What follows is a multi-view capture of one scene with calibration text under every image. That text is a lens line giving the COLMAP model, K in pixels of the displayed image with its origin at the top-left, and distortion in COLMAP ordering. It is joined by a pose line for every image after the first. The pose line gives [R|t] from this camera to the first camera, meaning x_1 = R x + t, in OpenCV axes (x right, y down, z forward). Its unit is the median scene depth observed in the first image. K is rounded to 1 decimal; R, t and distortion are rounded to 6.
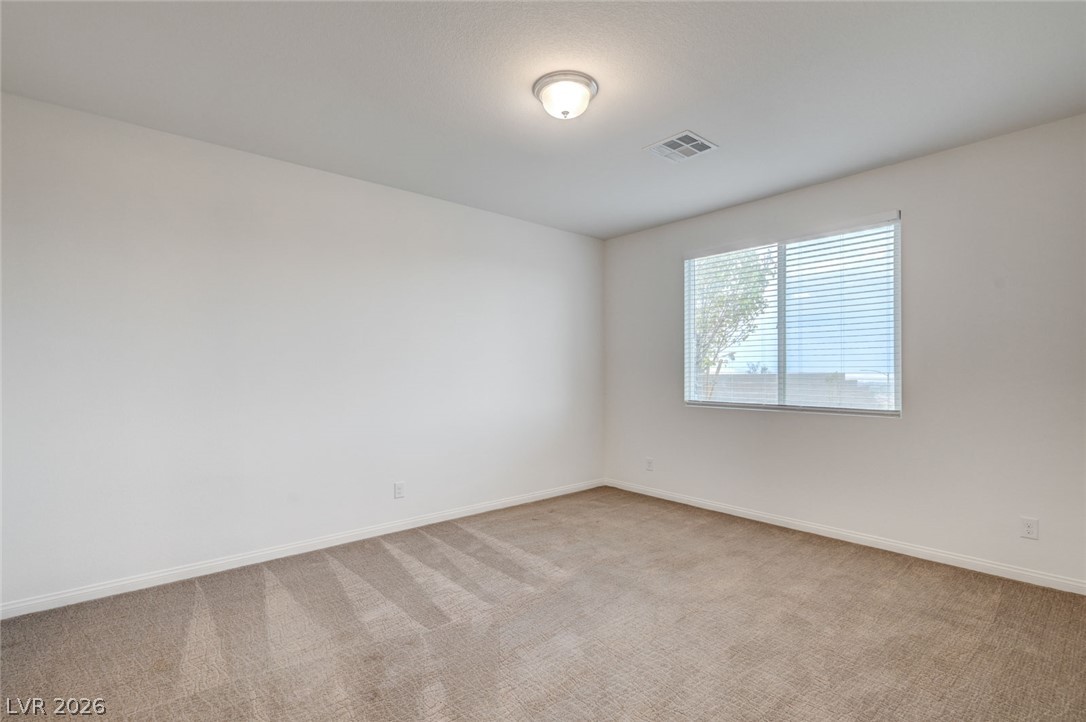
lens RADIAL K [[510.5, 0, 543.0], [0, 510.5, 361.0], [0, 0, 1]] dist [-0.001690, -0.000416]
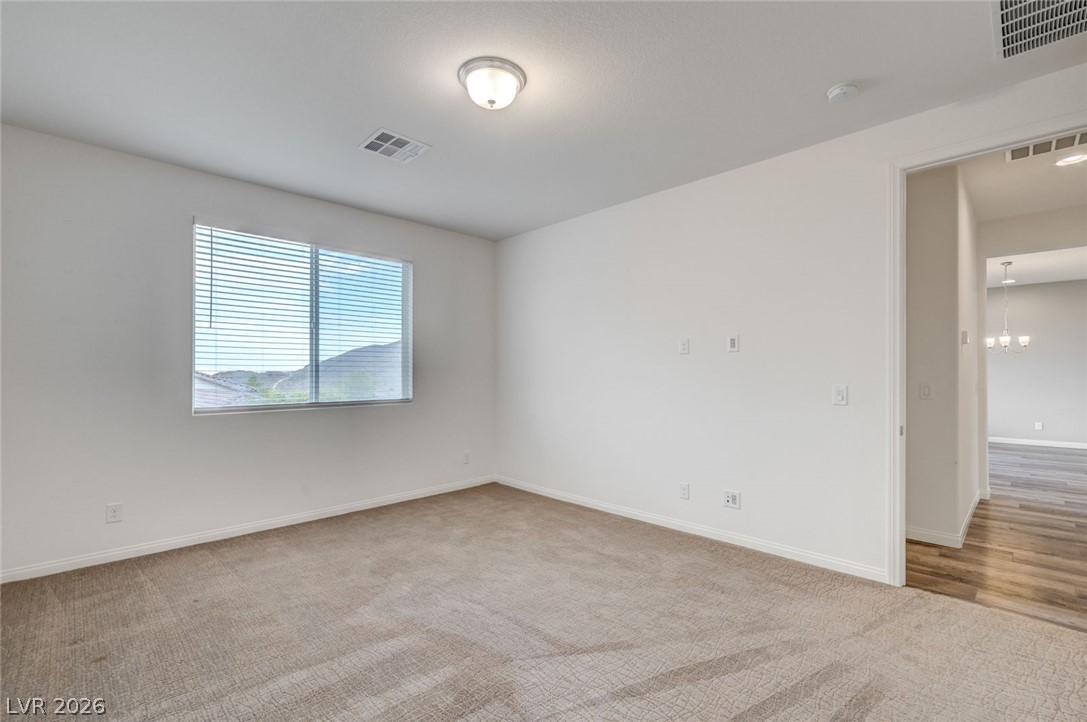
lens RADIAL K [[486.1, 0, 546.3], [0, 486.1, 365.1], [0, 0, 1]] dist [-0.000089, 0.000011]
pose [[-0.081199, 0.007362, 0.996671, -0.618690], [-0.022669, 0.999700, -0.009231, 0.009164], [-0.996440, -0.023343, -0.081008, 0.684964]]
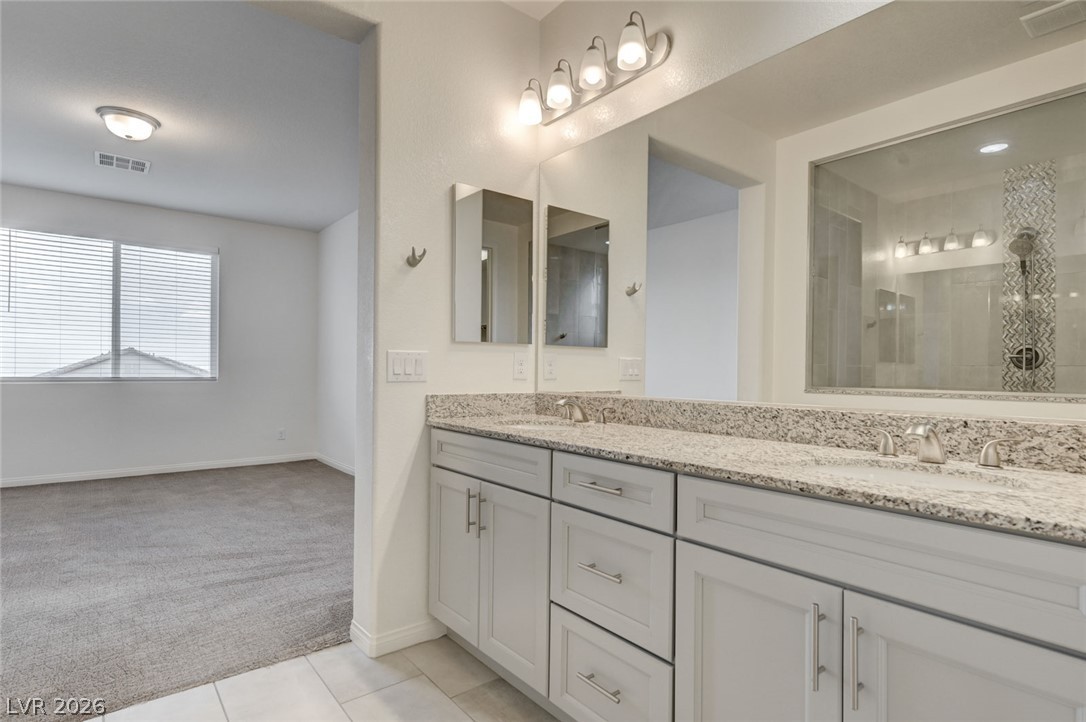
lens RADIAL K [[567.7, 0, 543.0], [0, 567.7, 361.0], [0, 0, 1]] dist [0.017869, 0.000638]
pose [[0.031755, 0.015867, 0.999370, -0.944340], [-0.030111, 0.999435, -0.014911, 0.041541], [-0.999042, -0.029619, 0.032215, -0.054234]]
